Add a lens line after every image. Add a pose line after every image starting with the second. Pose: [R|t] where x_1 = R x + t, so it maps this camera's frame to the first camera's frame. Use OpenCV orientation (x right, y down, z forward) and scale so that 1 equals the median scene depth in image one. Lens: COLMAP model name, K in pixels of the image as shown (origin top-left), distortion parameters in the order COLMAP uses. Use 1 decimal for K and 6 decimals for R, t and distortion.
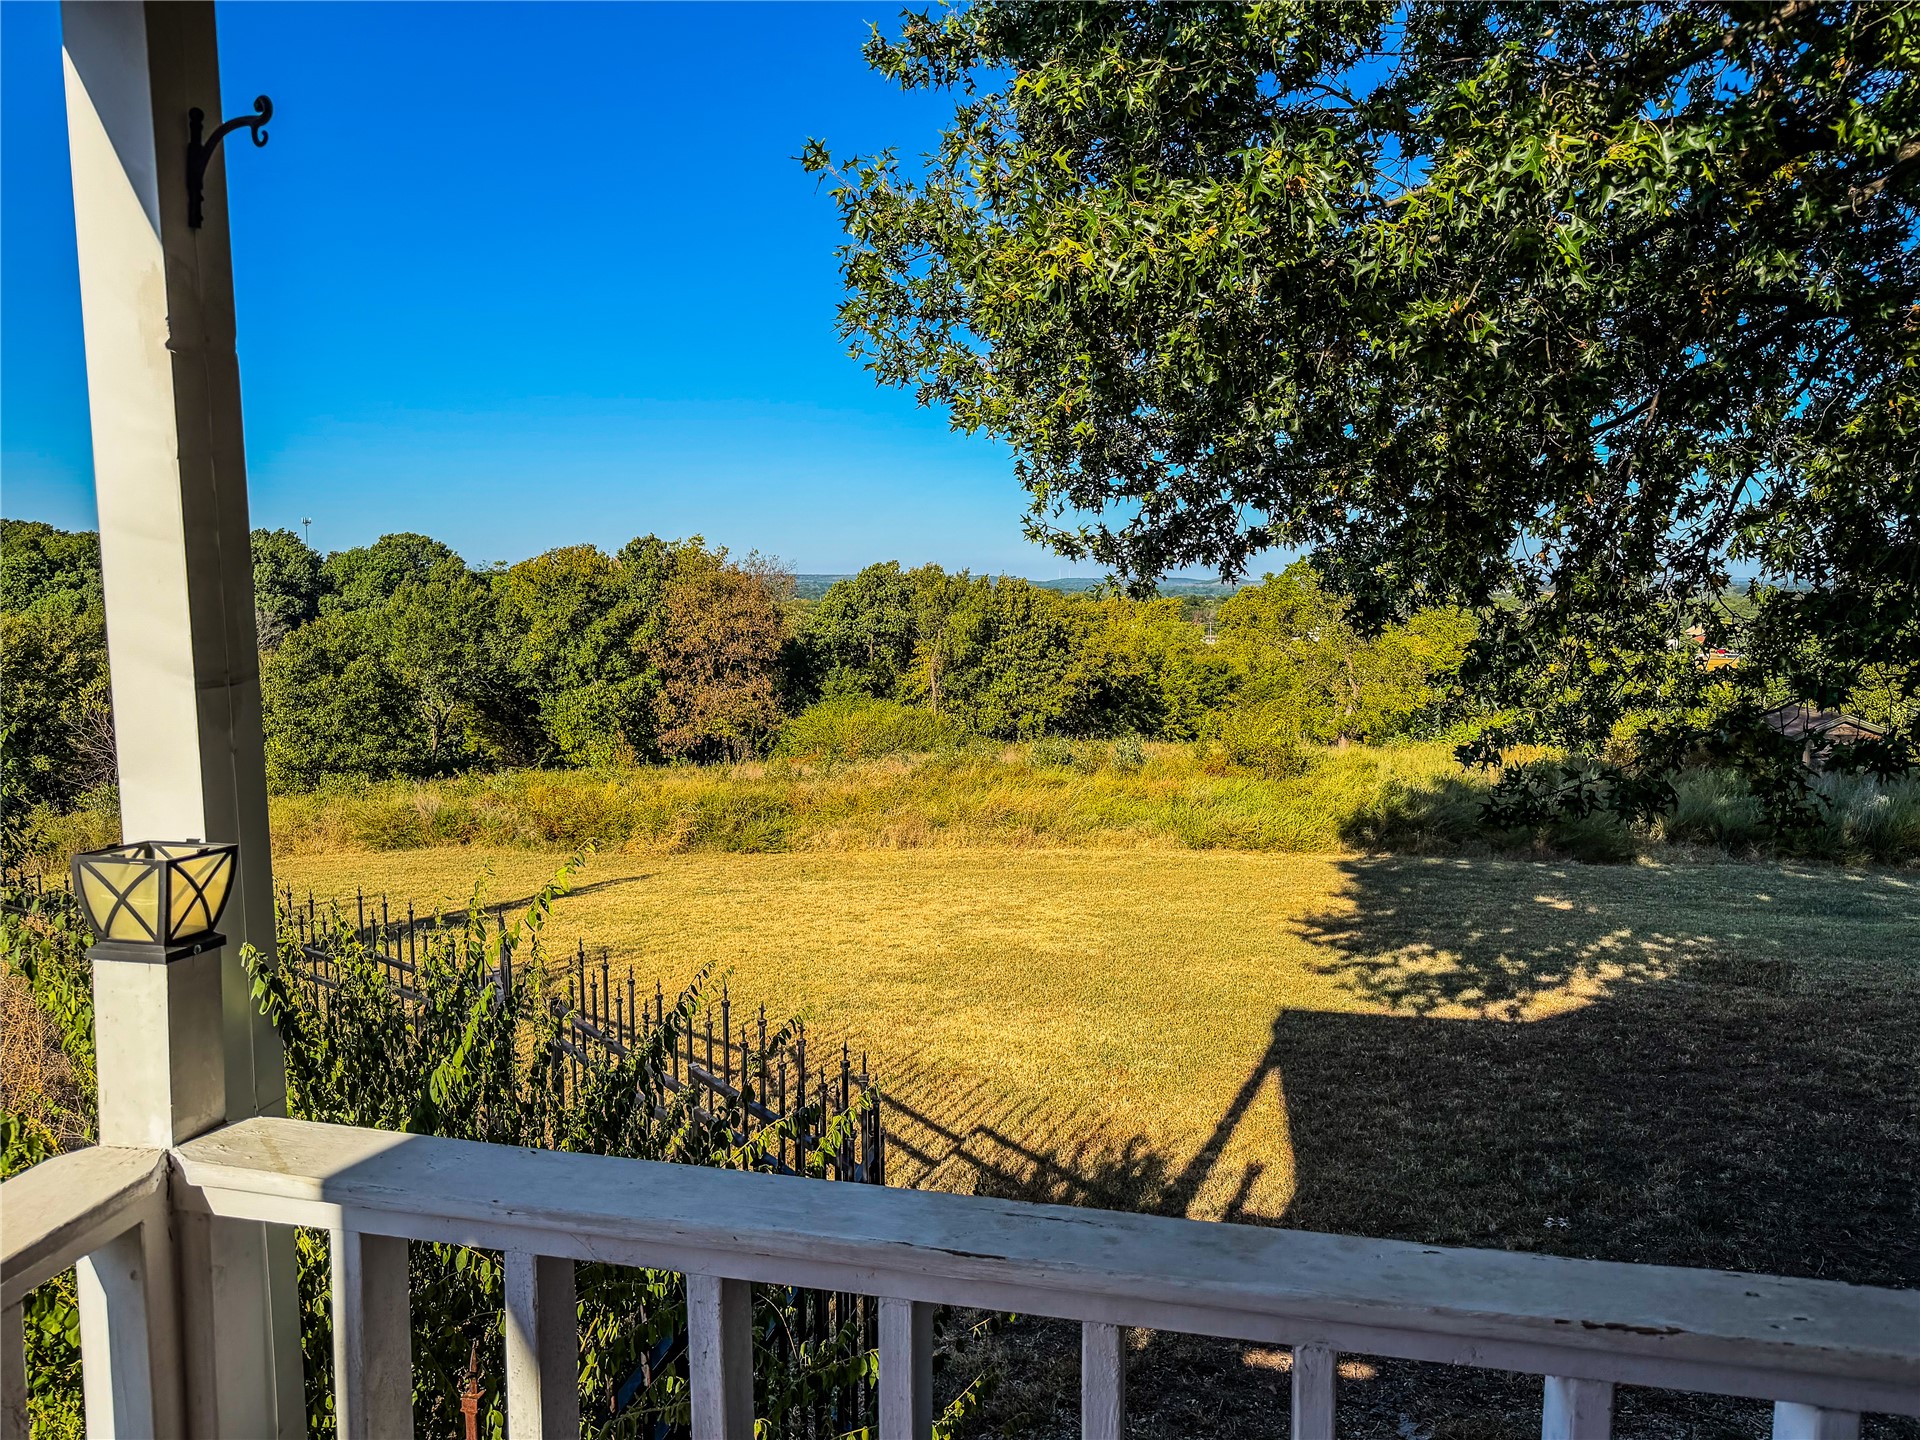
lens RADIAL K [[1368.7, 0, 960.0], [0, 1368.7, 720.0], [0, 0, 1]] dist [0.001674, 0.003670]
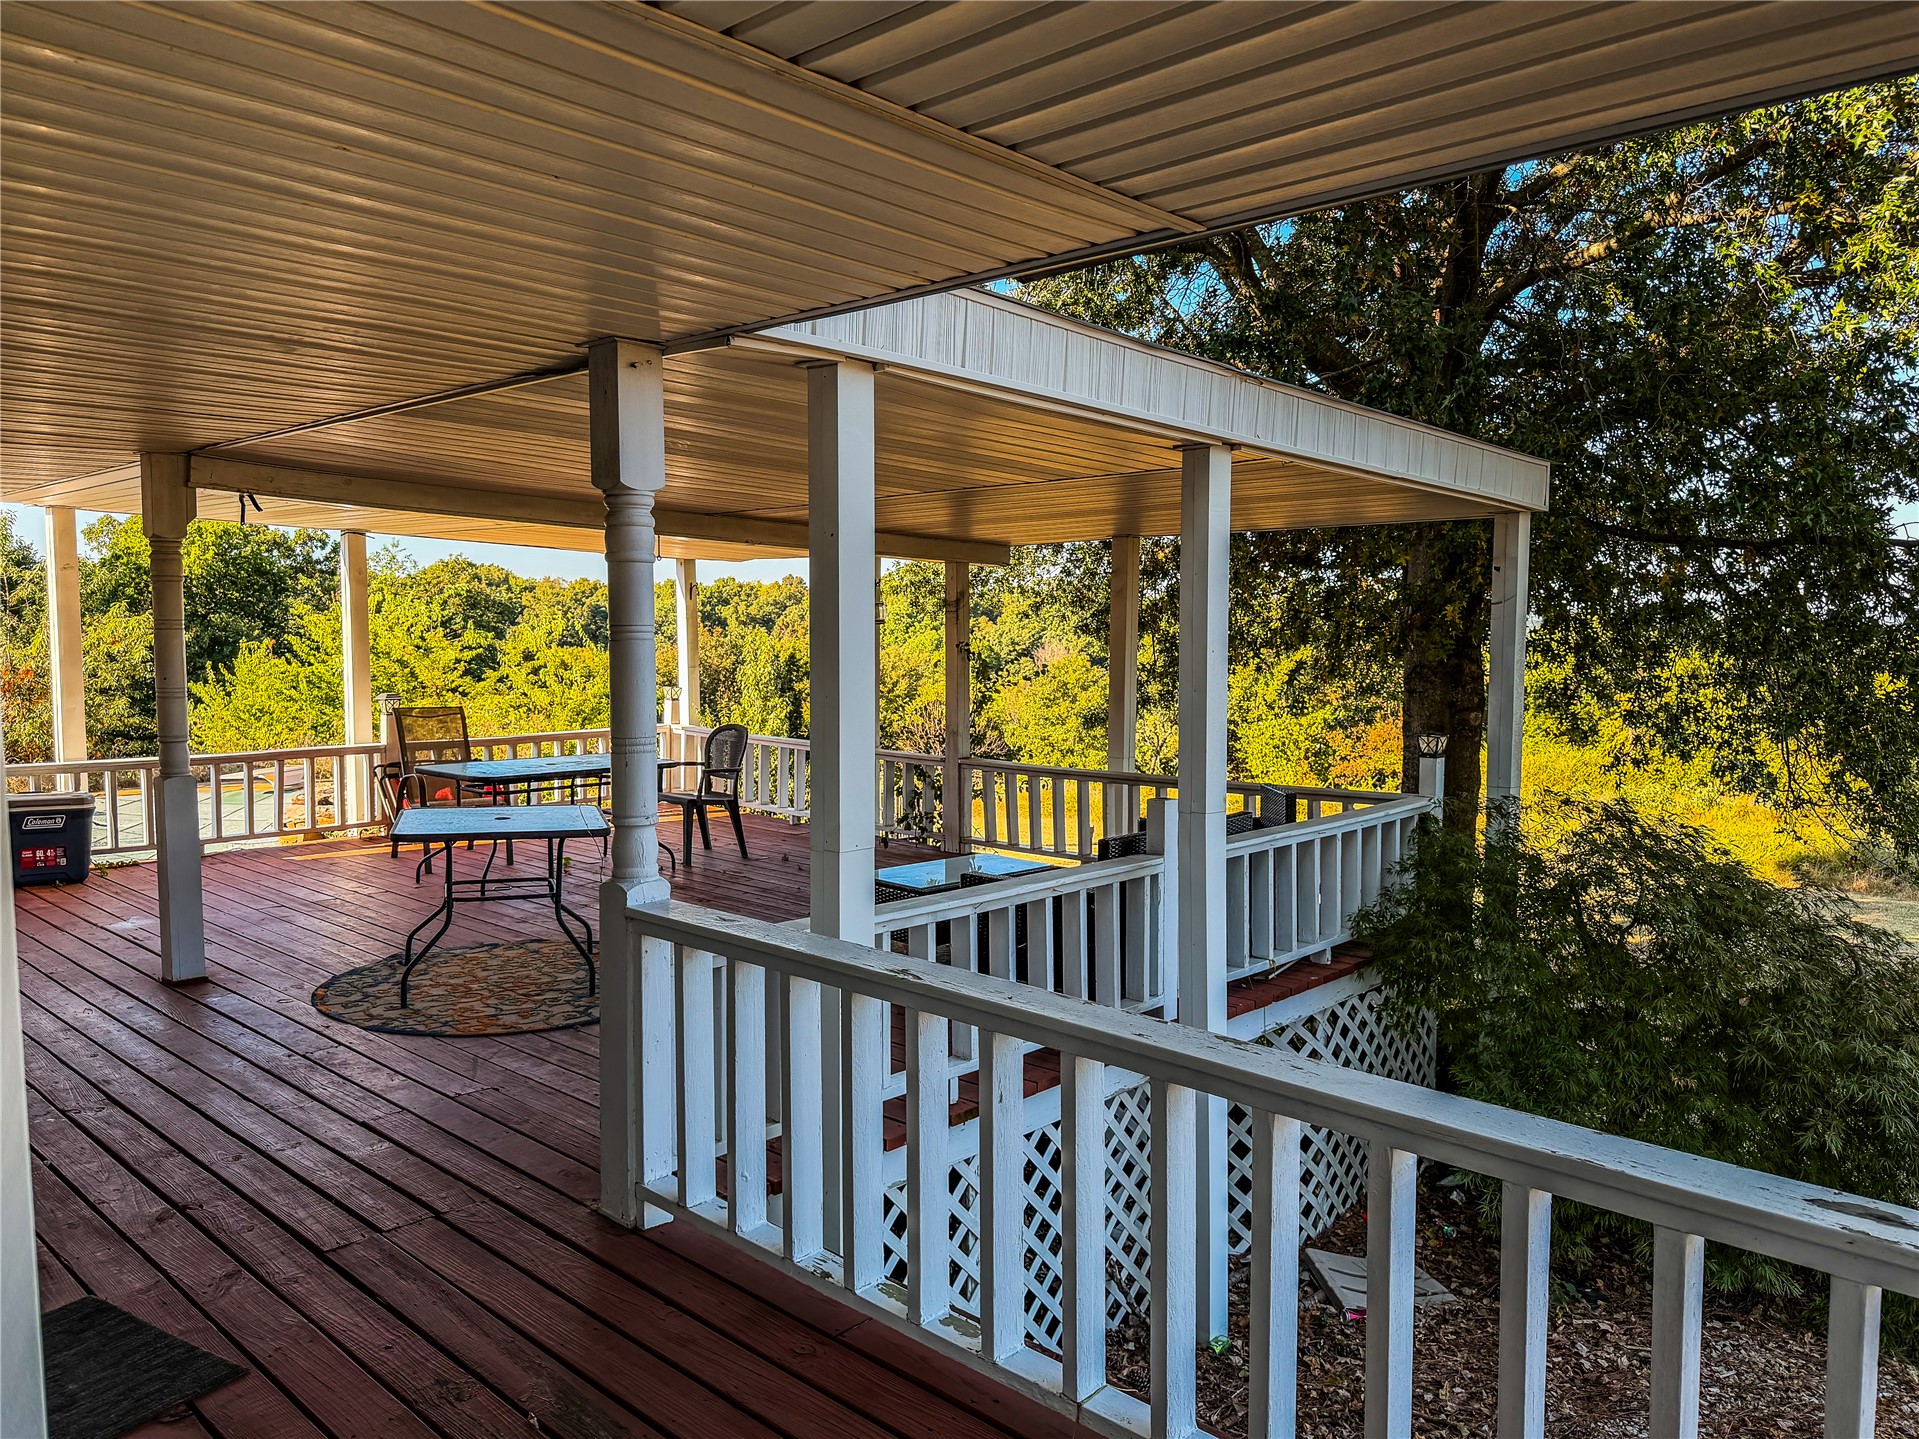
lens RADIAL K [[1368.0, 0, 959.5], [0, 1368.0, 719.5], [0, 0, 1]] dist [0.001674, 0.003670]
pose [[0.839945, 0.039107, -0.541260, 0.135247], [-0.055581, 0.998354, -0.014120, 0.006691], [0.539817, 0.041944, 0.840737, -0.110105]]
